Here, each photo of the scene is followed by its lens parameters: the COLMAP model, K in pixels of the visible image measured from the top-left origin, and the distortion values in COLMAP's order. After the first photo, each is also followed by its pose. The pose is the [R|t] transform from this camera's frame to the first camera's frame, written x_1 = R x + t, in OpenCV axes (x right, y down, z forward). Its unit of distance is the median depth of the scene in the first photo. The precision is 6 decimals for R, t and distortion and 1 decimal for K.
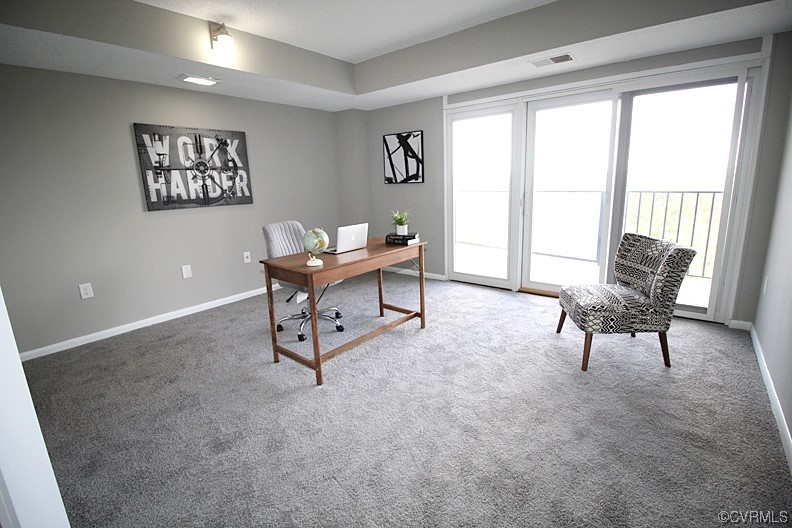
lens RADIAL K [[366.2, 0, 404.6], [0, 366.2, 263.9], [0, 0, 1]] dist [-0.013189, -0.006147]
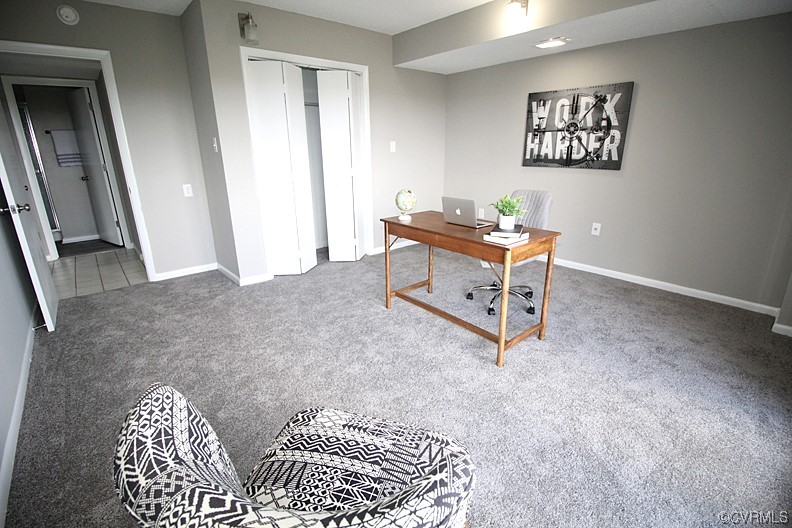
lens RADIAL K [[366.2, 0, 398.5], [0, 366.2, 263.4], [0, 0, 1]] dist [-0.013189, -0.006147]
pose [[-0.185296, 0.330767, -0.925343, 0.613393], [-0.201531, 0.908843, 0.365225, -0.202269], [0.961795, 0.254160, -0.101745, 0.758058]]
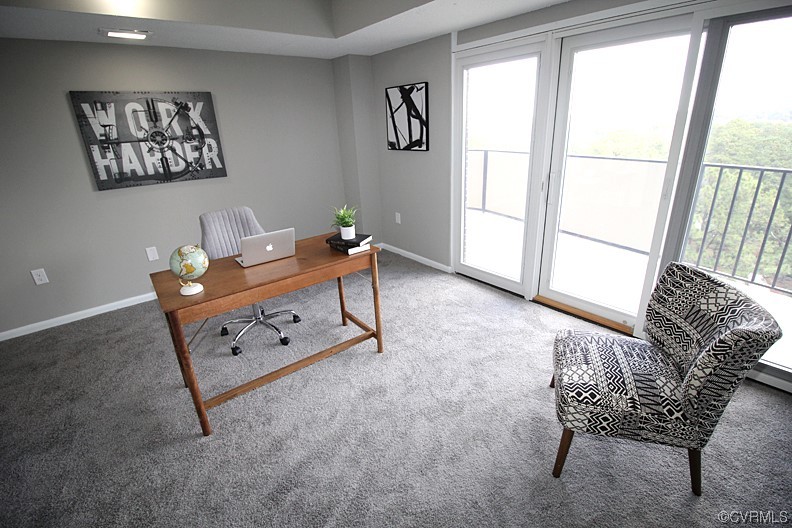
lens RADIAL K [[366.2, 0, 402.9], [0, 366.2, 262.7], [0, 0, 1]] dist [-0.013189, -0.006147]
pose [[0.977787, 0.070576, -0.197364, 0.220918], [-0.041130, 0.987906, 0.149500, -0.126437], [0.205528, -0.138062, 0.968864, 0.238781]]
